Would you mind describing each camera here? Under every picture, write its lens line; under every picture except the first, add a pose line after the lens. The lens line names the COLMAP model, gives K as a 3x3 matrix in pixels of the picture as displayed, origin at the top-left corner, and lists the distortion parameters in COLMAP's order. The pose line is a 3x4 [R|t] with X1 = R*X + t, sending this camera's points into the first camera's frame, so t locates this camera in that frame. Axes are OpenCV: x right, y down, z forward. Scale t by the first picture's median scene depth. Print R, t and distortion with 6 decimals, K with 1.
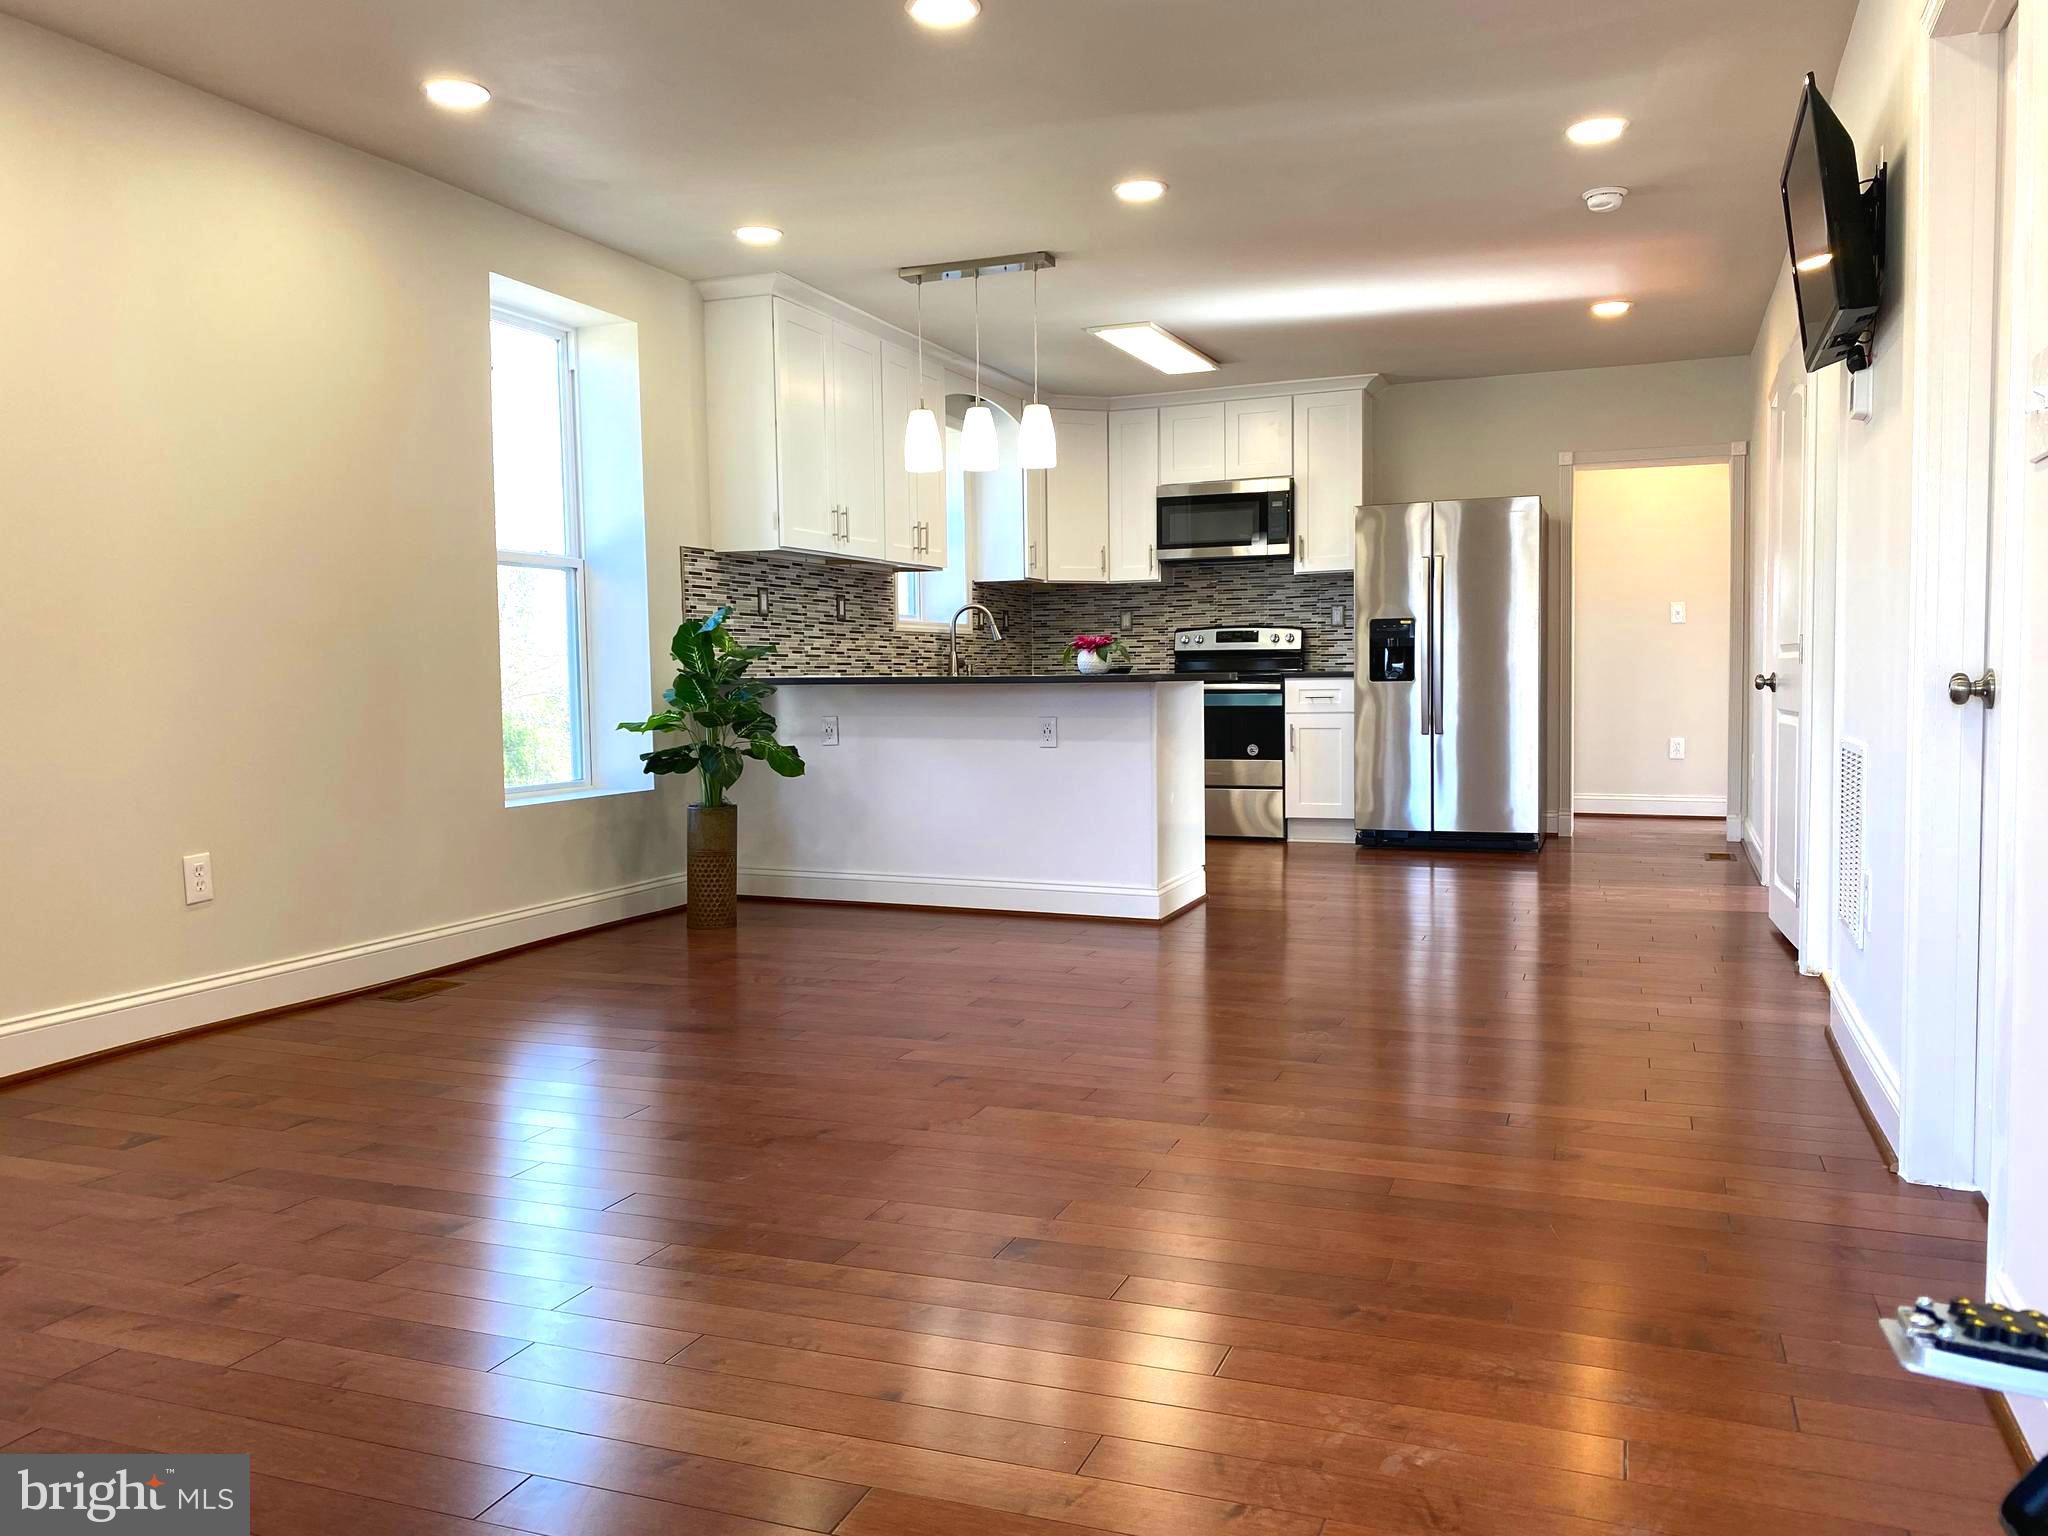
lens RADIAL K [[1571.9, 0, 1026.3], [0, 1571.9, 778.3], [0, 0, 1]] dist [0.066978, 0.000749]
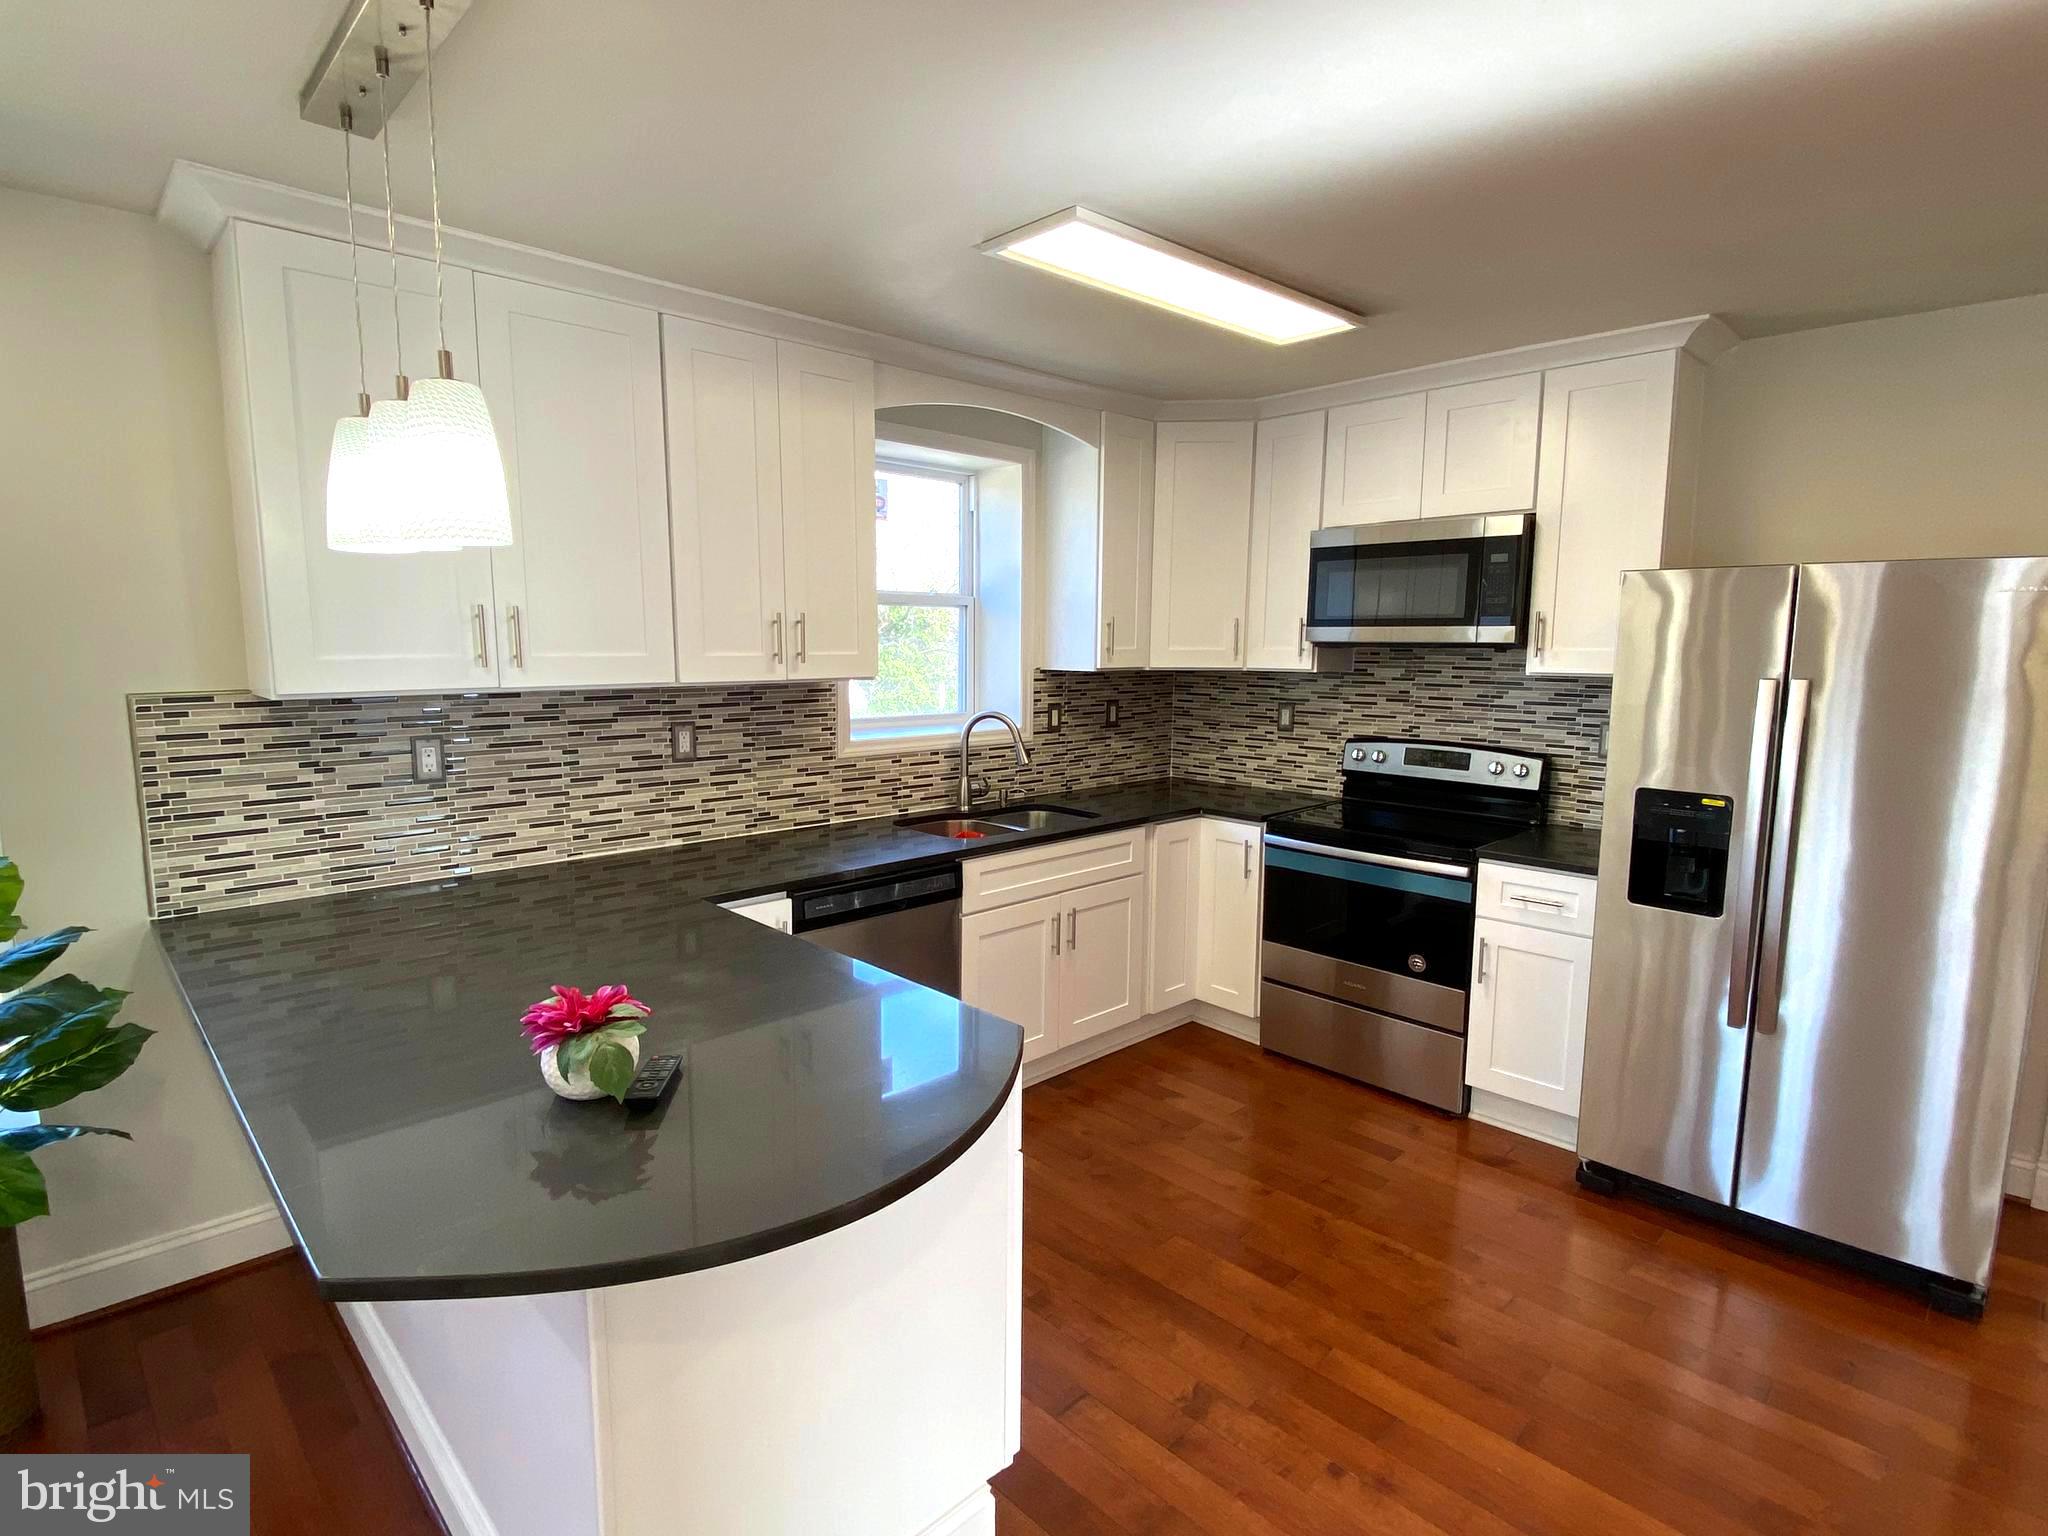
lens RADIAL K [[1040.5, 0, 1022.5], [0, 1040.5, 772.5], [0, 0, 1]] dist [0.027200, -0.031258]
pose [[0.908131, 0.075653, -0.411795, 0.167355], [-0.046648, 0.995699, 0.080052, -0.118648], [0.416079, -0.053488, 0.907754, 0.572483]]
